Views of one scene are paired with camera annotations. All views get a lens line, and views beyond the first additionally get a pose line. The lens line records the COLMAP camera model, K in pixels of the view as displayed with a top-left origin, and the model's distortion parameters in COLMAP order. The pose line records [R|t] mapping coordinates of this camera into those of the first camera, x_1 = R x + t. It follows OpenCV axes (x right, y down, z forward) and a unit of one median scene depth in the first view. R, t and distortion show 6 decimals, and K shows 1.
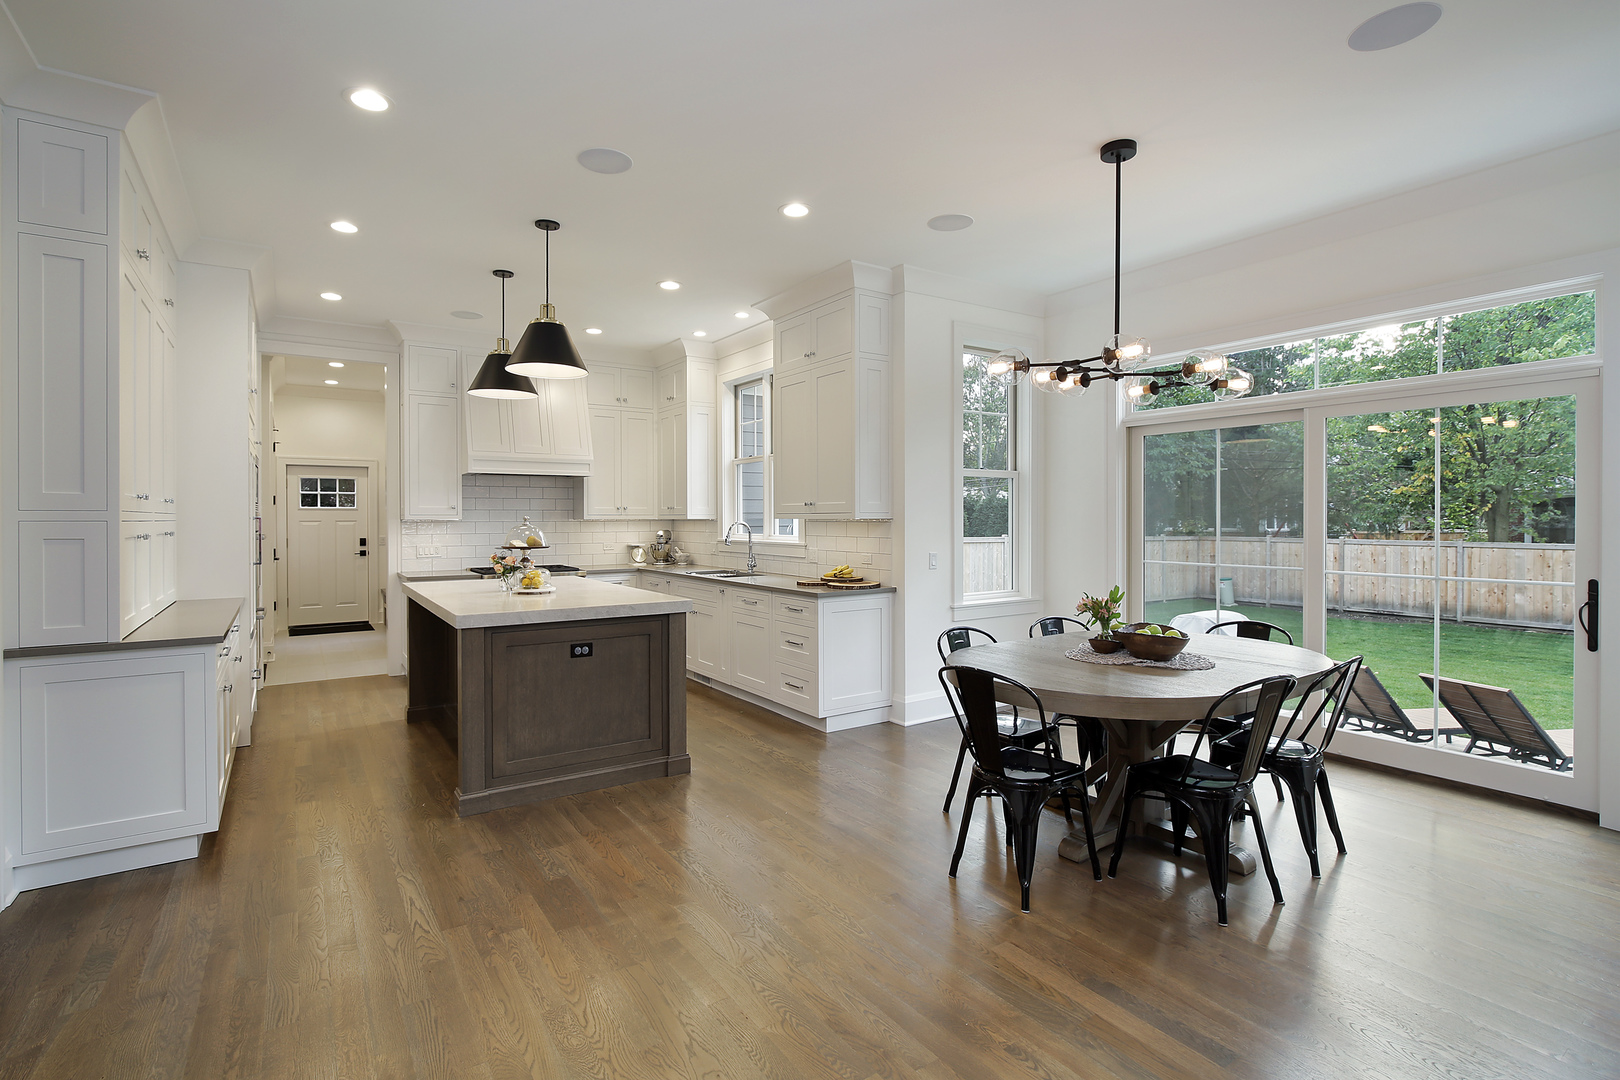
lens RADIAL K [[739.8, 0, 750.7], [0, 739.8, 520.6], [0, 0, 1]] dist [-0.008006, 0.000180]
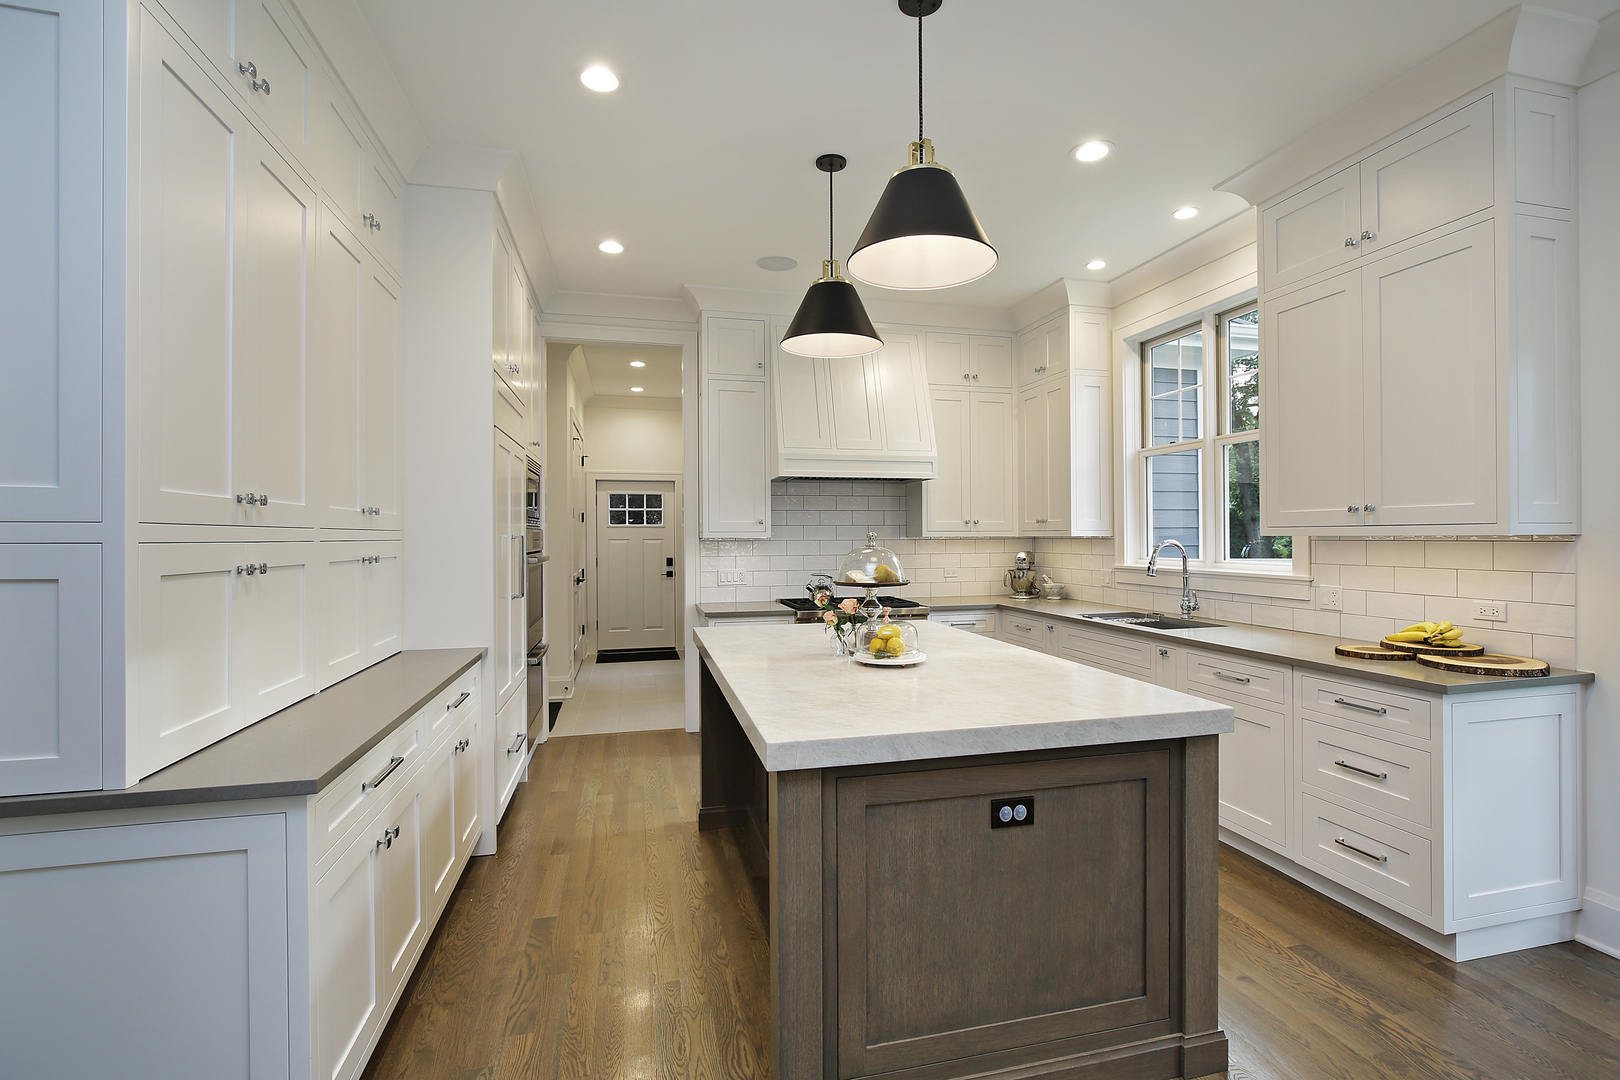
lens RADIAL K [[739.8, 0, 813.4], [0, 739.8, 537.8], [0, 0, 1]] dist [-0.008006, 0.000180]
pose [[0.951977, -0.001239, -0.306167, -0.116039], [0.000951, 0.999999, -0.001091, -0.000417], [0.306168, 0.000748, 0.951977, 0.287893]]
